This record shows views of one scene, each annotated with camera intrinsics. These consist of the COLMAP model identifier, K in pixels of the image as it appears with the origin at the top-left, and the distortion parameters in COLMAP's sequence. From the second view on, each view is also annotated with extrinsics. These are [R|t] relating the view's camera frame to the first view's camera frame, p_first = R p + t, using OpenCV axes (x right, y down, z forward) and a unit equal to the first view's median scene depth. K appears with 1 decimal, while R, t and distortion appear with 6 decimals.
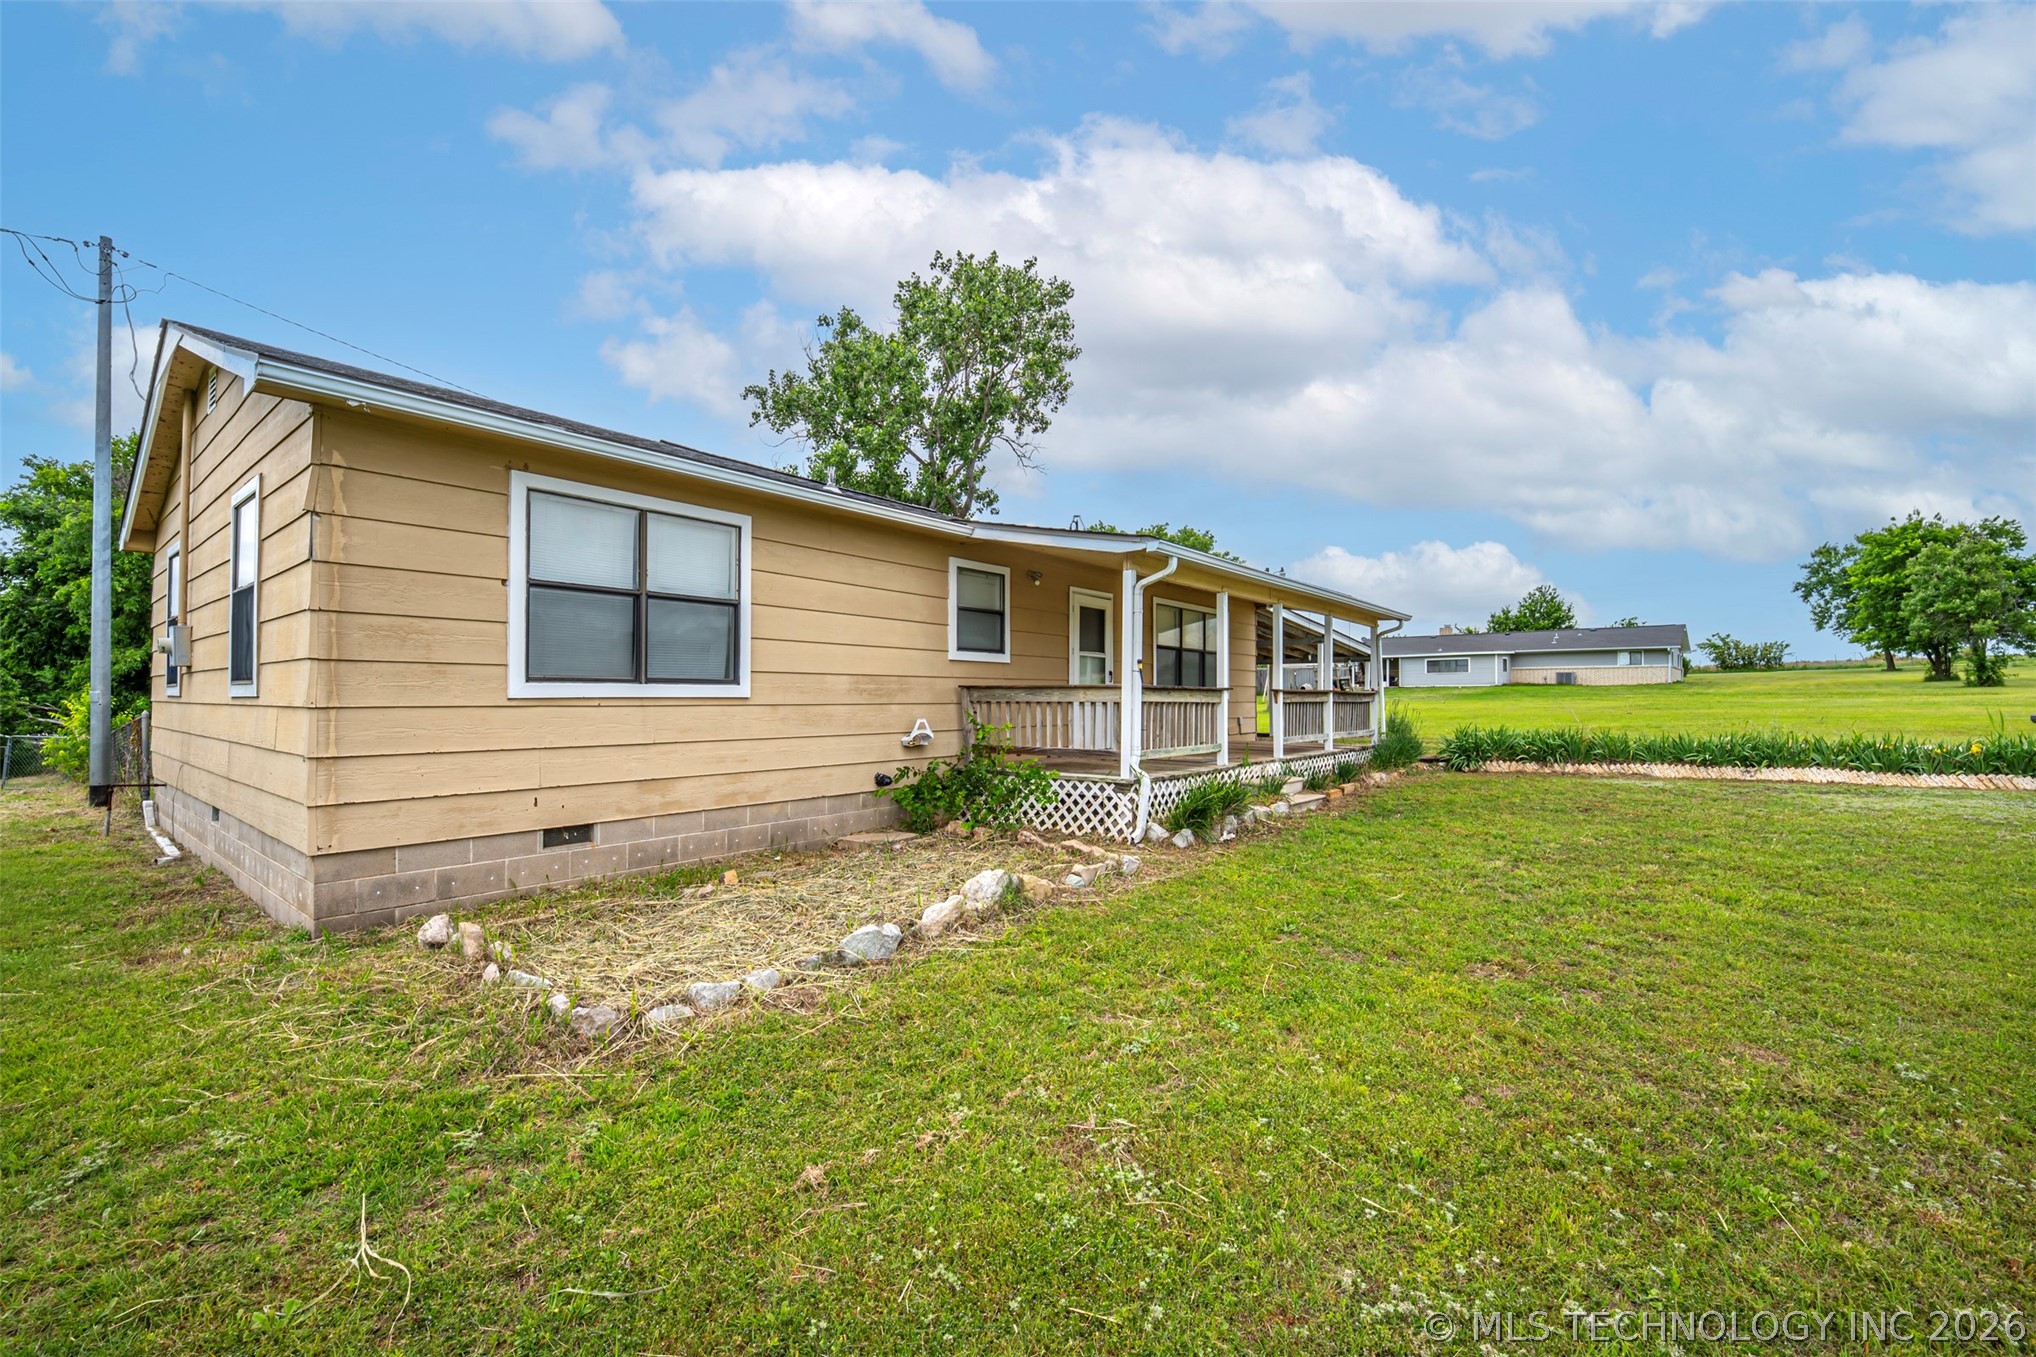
lens RADIAL K [[833.8, 0, 1013.9], [0, 833.8, 681.9], [0, 0, 1]] dist [-0.001216, -0.000258]
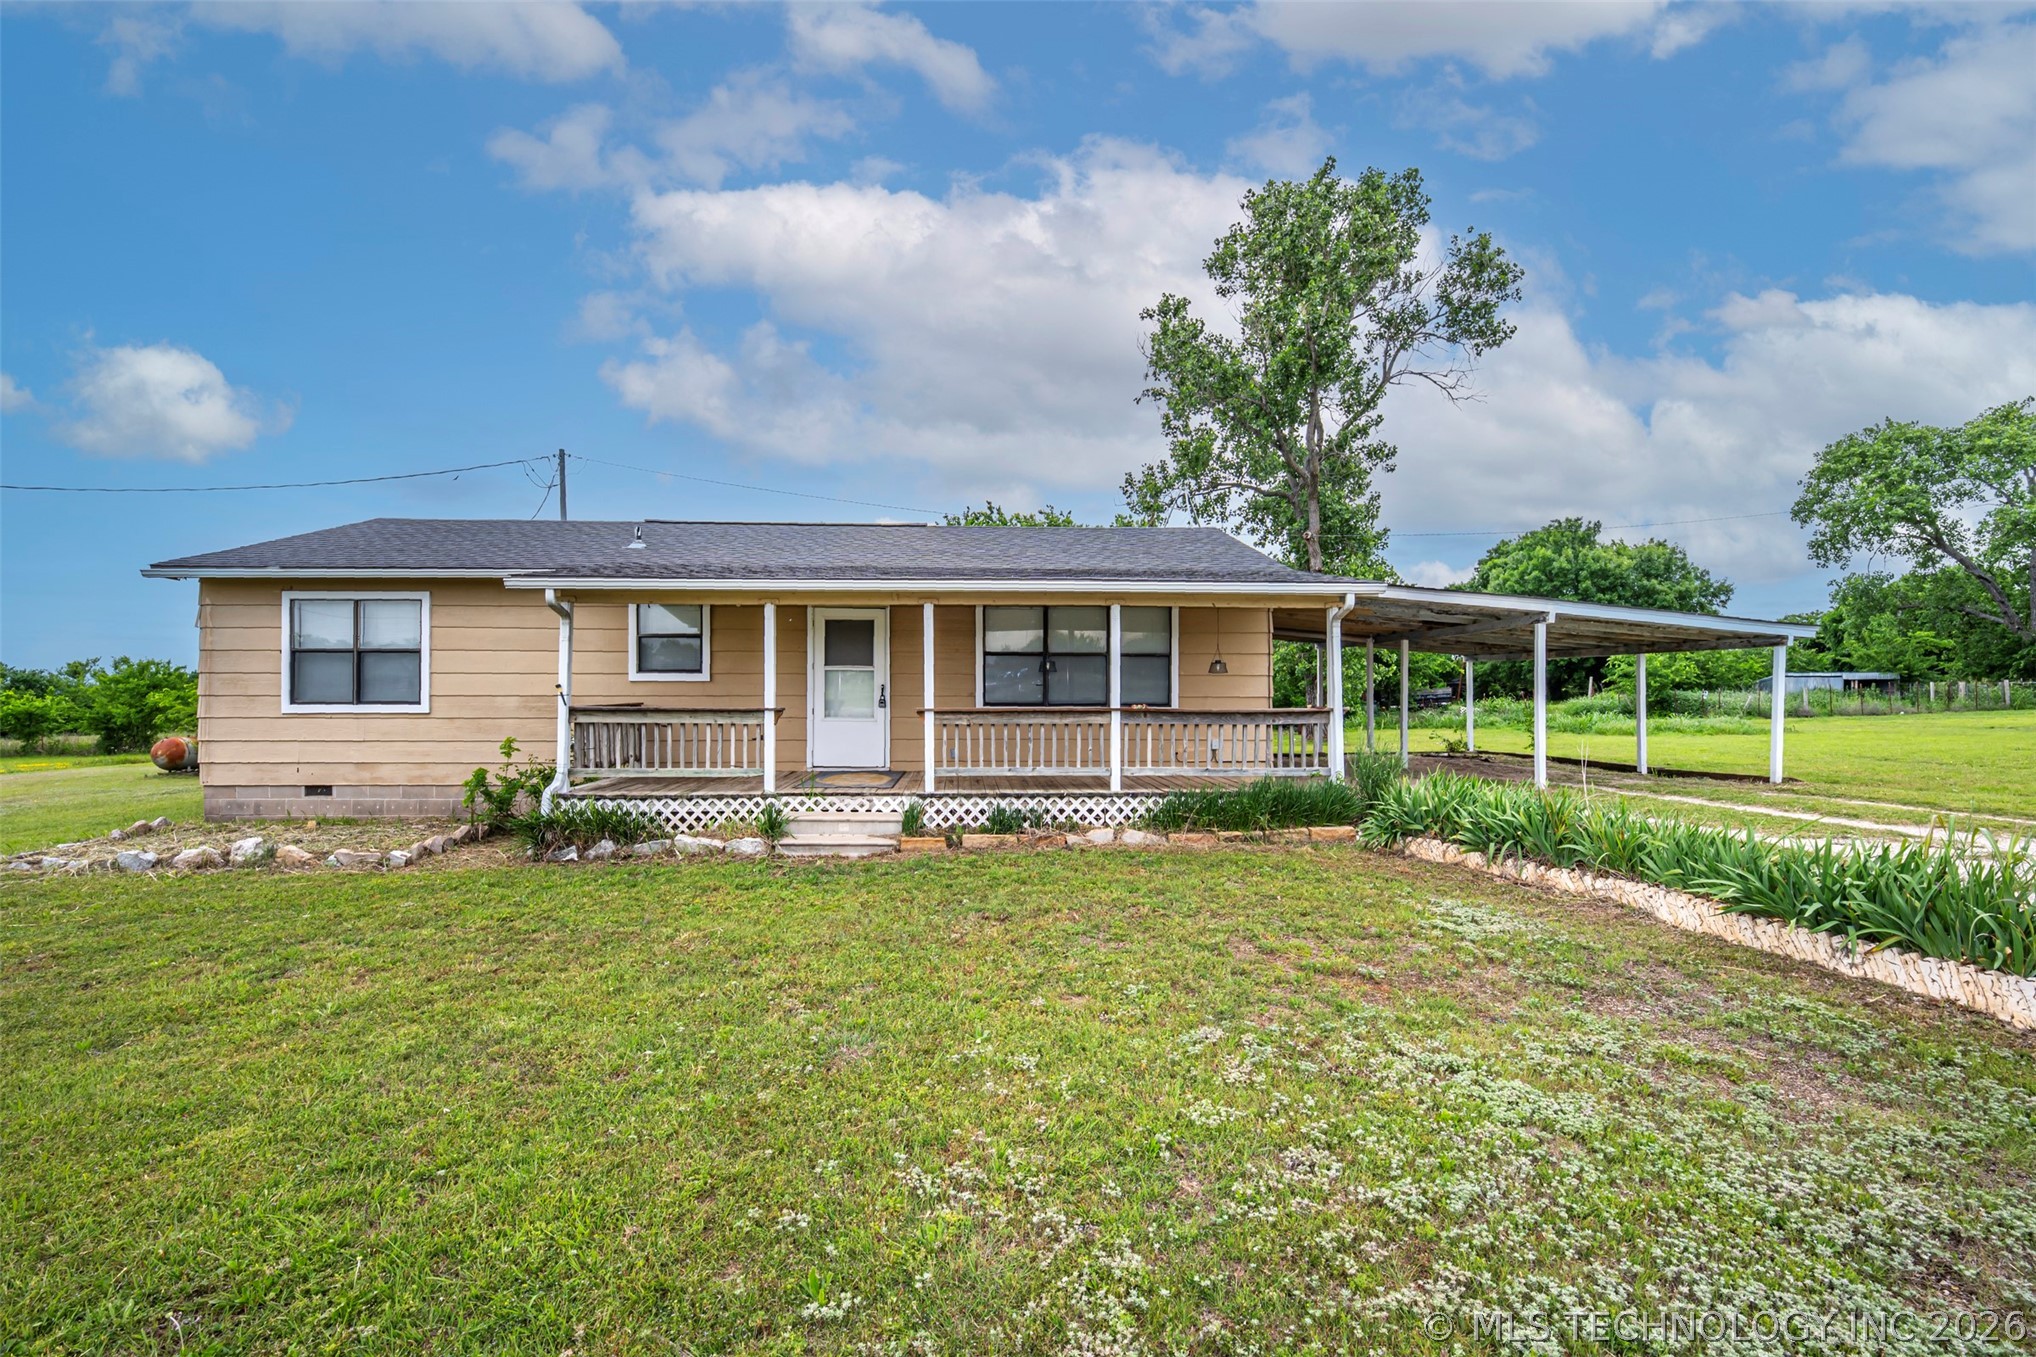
lens RADIAL K [[845.5, 0, 1018.0], [0, 845.5, 678.5], [0, 0, 1]] dist [-0.016437, -0.000254]
pose [[0.667586, -0.004741, -0.744517, 0.811395], [0.014055, 0.999882, 0.006235, -0.020256], [0.744400, -0.014626, 0.667574, 0.419590]]
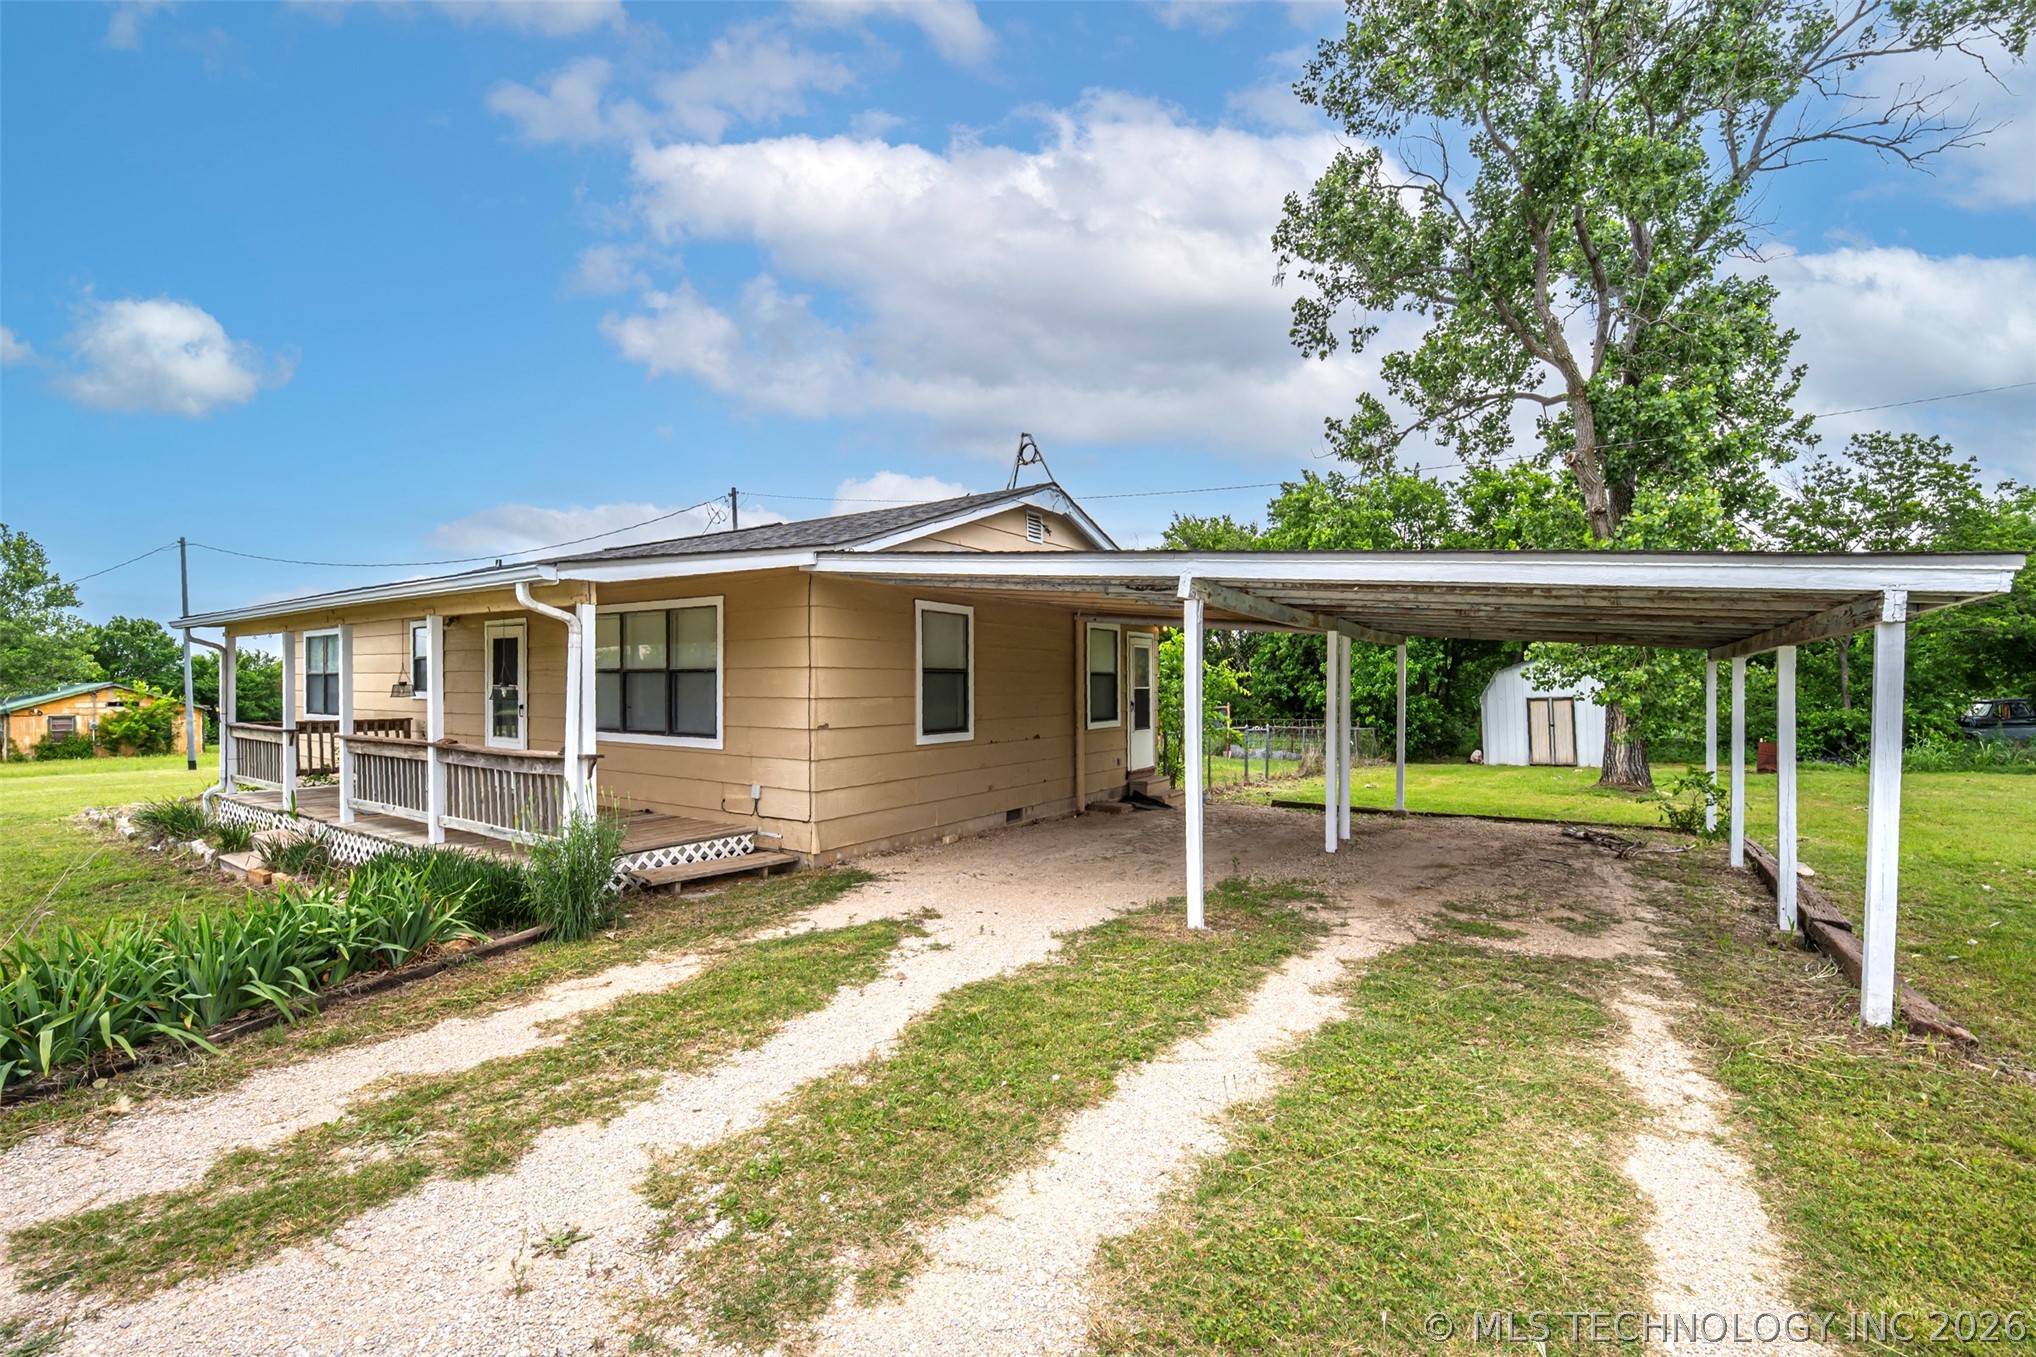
lens RADIAL K [[872.9, 0, 1018.0], [0, 872.9, 678.5], [0, 0, 1]] dist [-0.018728, -0.000061]
pose [[0.103269, -0.005879, -0.994636, 0.964032], [0.020574, 0.999781, -0.003774, -0.023050], [0.994441, -0.020074, 0.103368, 1.259272]]
